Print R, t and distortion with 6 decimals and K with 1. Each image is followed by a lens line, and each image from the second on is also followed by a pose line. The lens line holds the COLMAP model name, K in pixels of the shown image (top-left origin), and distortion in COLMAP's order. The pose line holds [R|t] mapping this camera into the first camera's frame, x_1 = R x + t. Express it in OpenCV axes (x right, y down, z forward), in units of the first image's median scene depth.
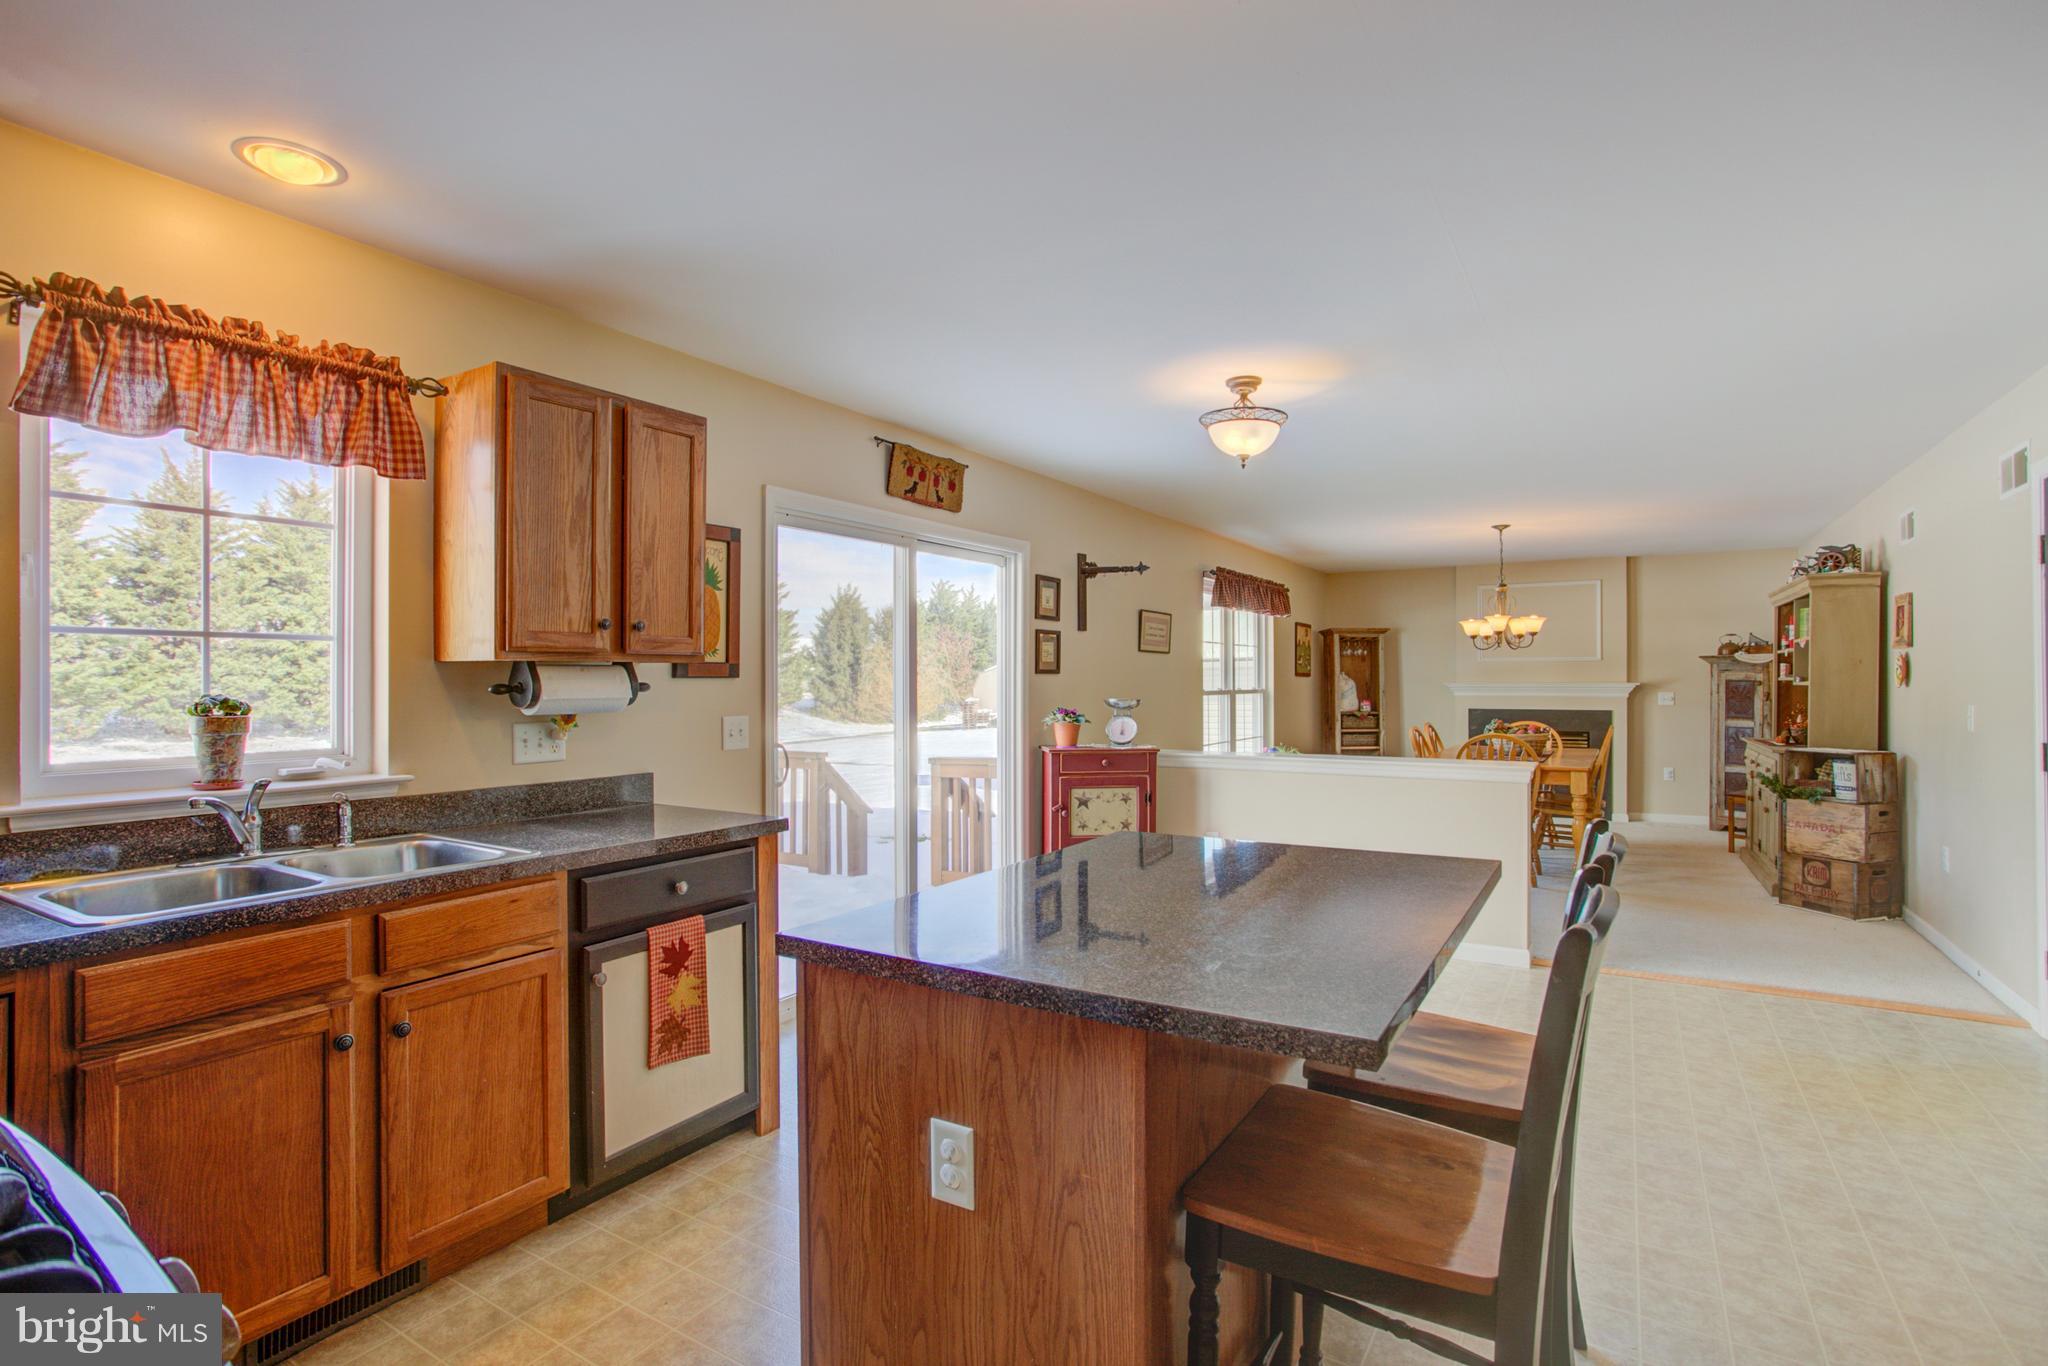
lens RADIAL K [[1007.6, 0, 1013.6], [0, 1007.6, 672.9], [0, 0, 1]] dist [-0.022414, 0.006594]
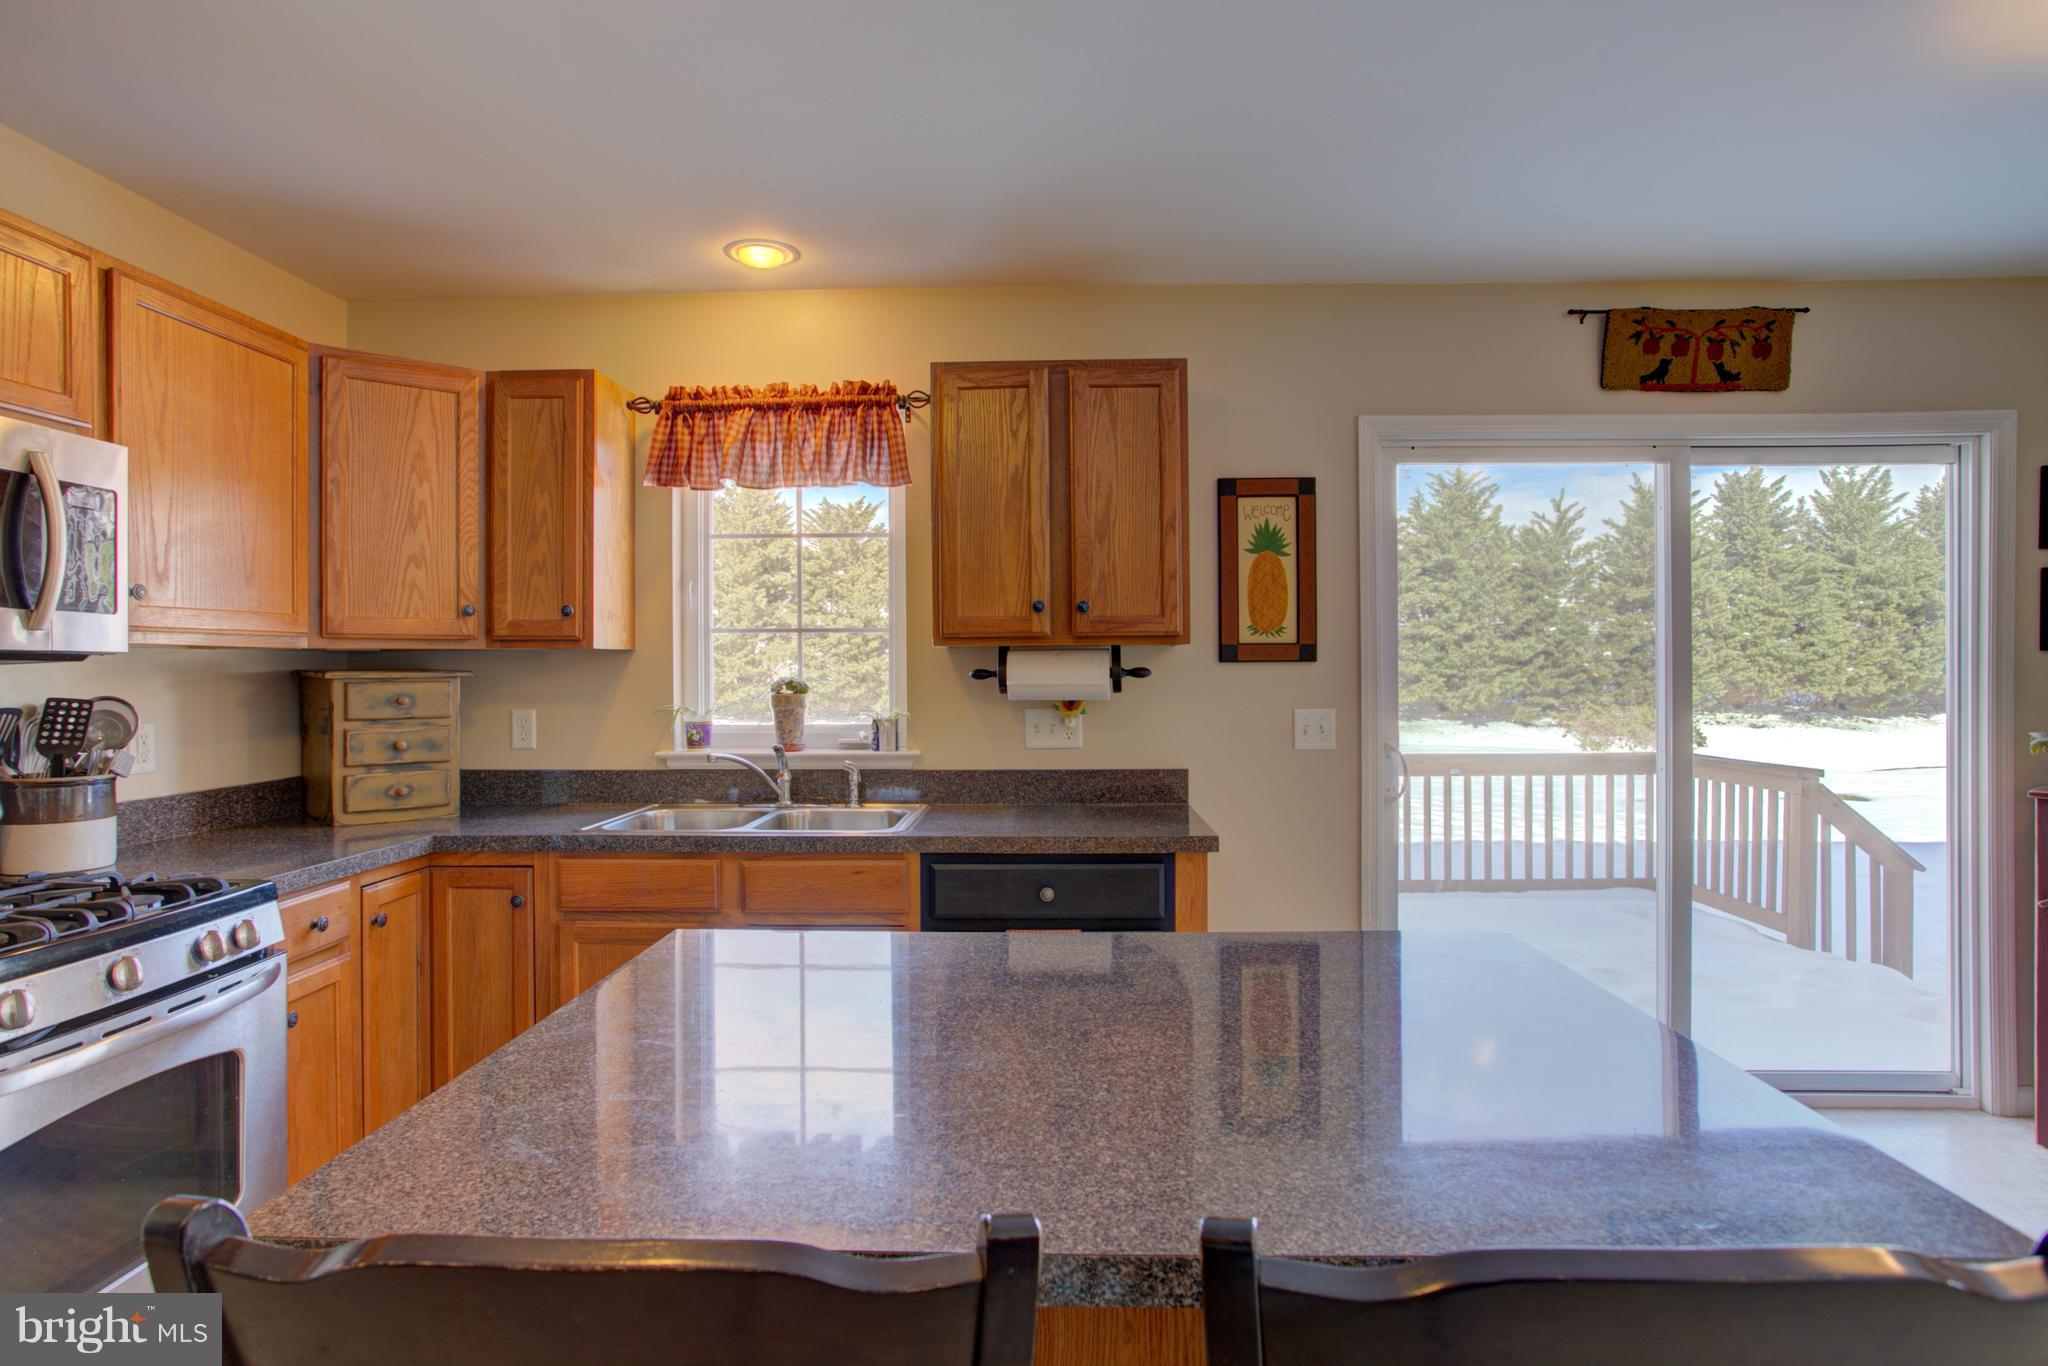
lens RADIAL K [[1113.9, 0, 1013.8], [0, 1113.9, 664.7], [0, 0, 1]] dist [-0.055588, 0.029470]
pose [[0.494711, -0.002314, -0.869054, 0.509145], [0.009046, 0.999956, 0.002487, 0.003826], [0.869010, -0.009092, 0.494710, 0.464800]]
